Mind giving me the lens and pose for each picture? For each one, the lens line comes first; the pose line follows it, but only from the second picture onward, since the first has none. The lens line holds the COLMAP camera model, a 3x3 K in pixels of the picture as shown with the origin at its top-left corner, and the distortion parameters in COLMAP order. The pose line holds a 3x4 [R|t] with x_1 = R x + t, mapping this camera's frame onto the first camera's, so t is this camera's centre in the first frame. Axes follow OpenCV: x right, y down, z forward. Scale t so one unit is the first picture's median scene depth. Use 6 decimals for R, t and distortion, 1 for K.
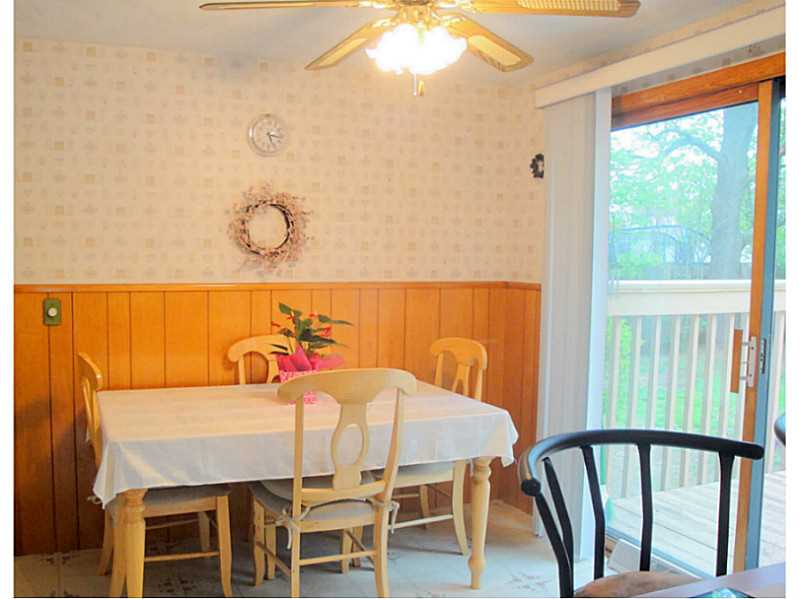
lens RADIAL K [[814.4, 0, 398.8], [0, 814.4, 299.6], [0, 0, 1]] dist [-0.136284, 0.000000]
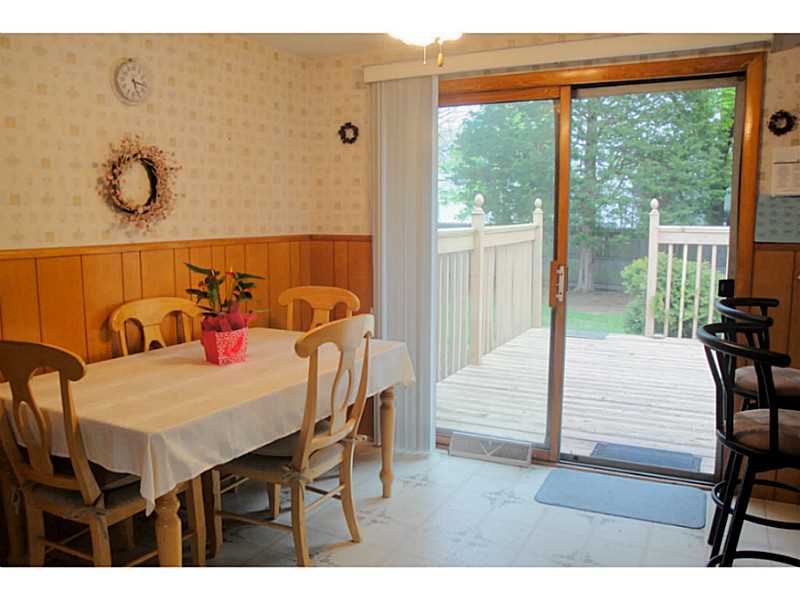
lens RADIAL K [[677.7, 0, 400.7], [0, 677.7, 305.8], [0, 0, 1]] dist [-0.129623, 0.098506]
pose [[0.762175, -0.098201, 0.639880, -0.431460], [0.052290, 0.994537, 0.090345, -0.002746], [-0.645256, -0.035399, 0.763146, 0.224361]]
